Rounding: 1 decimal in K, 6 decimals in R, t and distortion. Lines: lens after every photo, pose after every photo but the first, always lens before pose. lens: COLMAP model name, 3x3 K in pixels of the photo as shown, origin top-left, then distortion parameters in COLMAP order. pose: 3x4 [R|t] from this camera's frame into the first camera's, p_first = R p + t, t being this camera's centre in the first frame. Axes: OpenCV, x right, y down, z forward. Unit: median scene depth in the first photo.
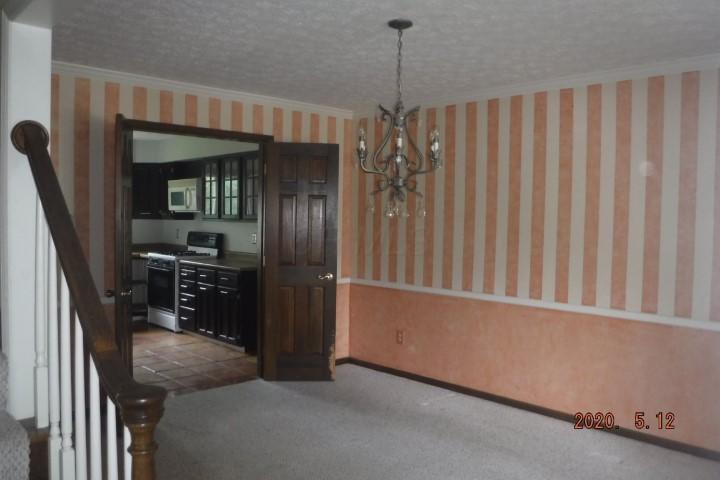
lens RADIAL K [[603.1, 0, 360.0], [0, 603.1, 240.0], [0, 0, 1]] dist [-0.049111, -0.001382]
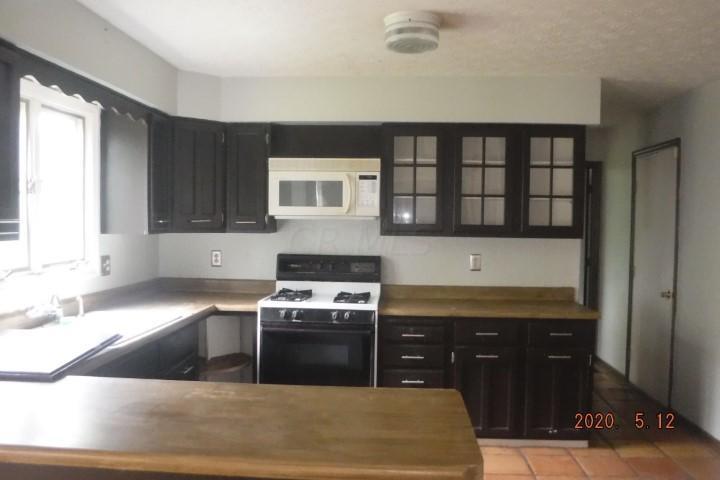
lens RADIAL K [[603.1, 0, 360.0], [0, 603.1, 240.0], [0, 0, 1]] dist [-0.049111, -0.001382]
pose [[0.731593, -0.025432, 0.681268, -0.618004], [0.019636, 0.999675, 0.016232, -0.035372], [-0.681459, 0.001502, 0.731855, 0.568177]]
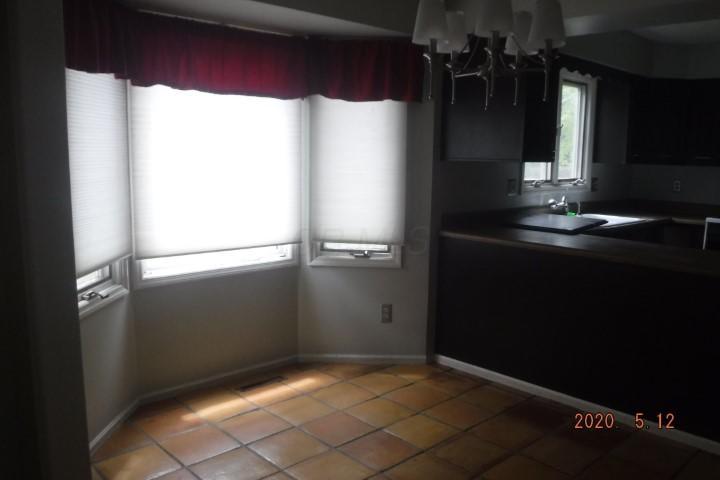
lens RADIAL K [[603.1, 0, 360.0], [0, 603.1, 240.0], [0, 0, 1]] dist [-0.049111, -0.001382]
pose [[0.999945, 0.007096, 0.007675, -0.734880], [-0.007882, 0.994140, 0.107815, -0.018664], [-0.006865, -0.107869, 0.994141, 0.324536]]
